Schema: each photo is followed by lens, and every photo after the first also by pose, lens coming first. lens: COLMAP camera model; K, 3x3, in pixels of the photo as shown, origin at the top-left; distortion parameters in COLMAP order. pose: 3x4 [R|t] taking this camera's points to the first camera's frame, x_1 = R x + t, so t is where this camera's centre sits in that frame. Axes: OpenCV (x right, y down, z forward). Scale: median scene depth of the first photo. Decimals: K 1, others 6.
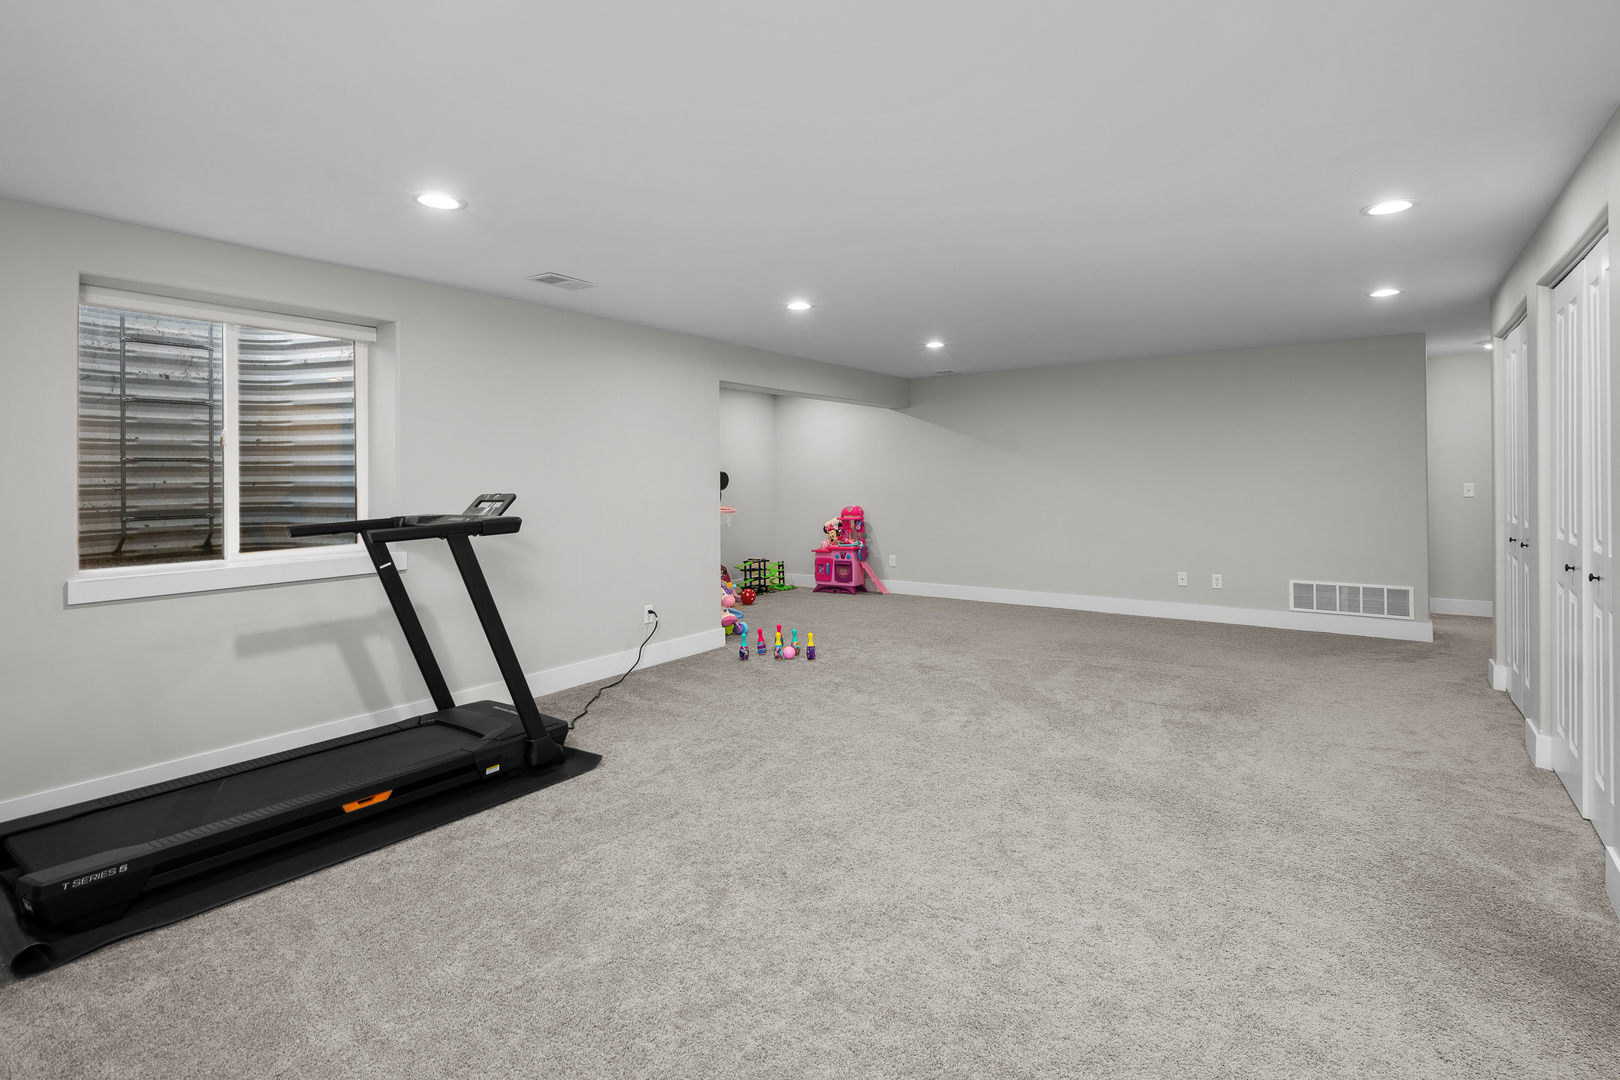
lens RADIAL K [[771.0, 0, 837.3], [0, 771.0, 474.2], [0, 0, 1]] dist [-0.001584, -0.000082]
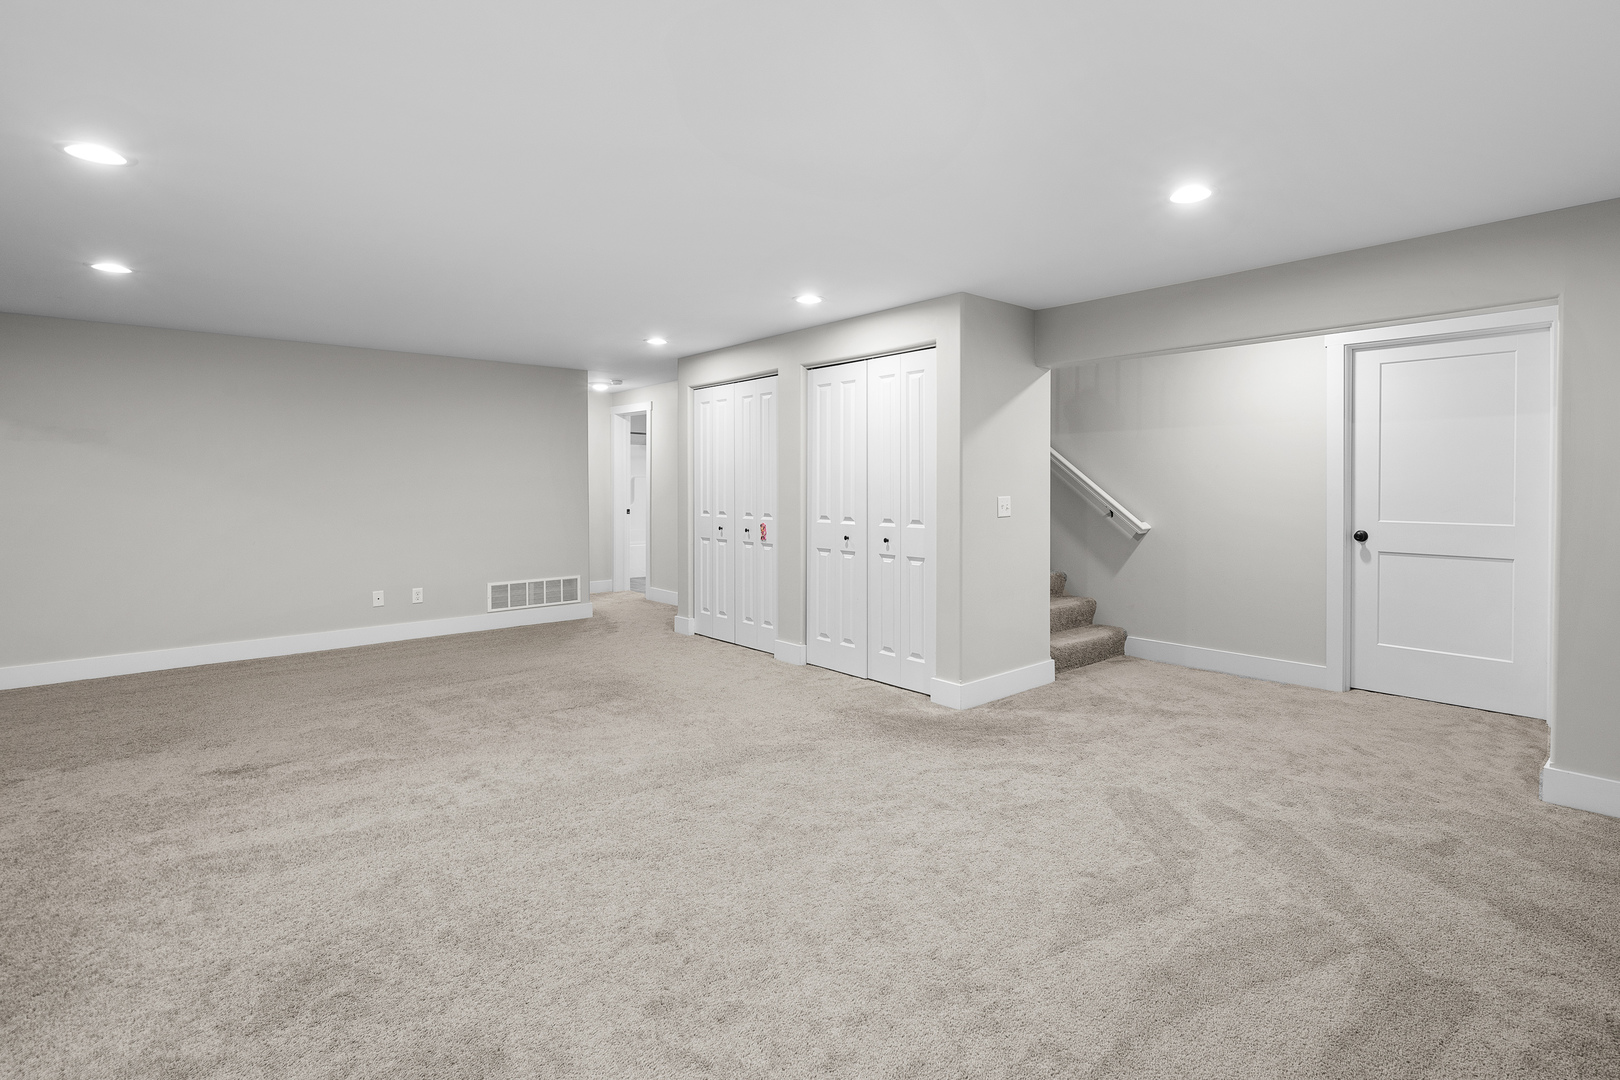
lens RADIAL K [[771.0, 0, 831.6], [0, 771.0, 490.9], [0, 0, 1]] dist [-0.001584, -0.000082]
pose [[0.232069, 0.001876, 0.972697, -0.351167], [-0.003274, 0.999994, -0.001148, 0.010121], [-0.972694, -0.002918, 0.232074, 0.309286]]
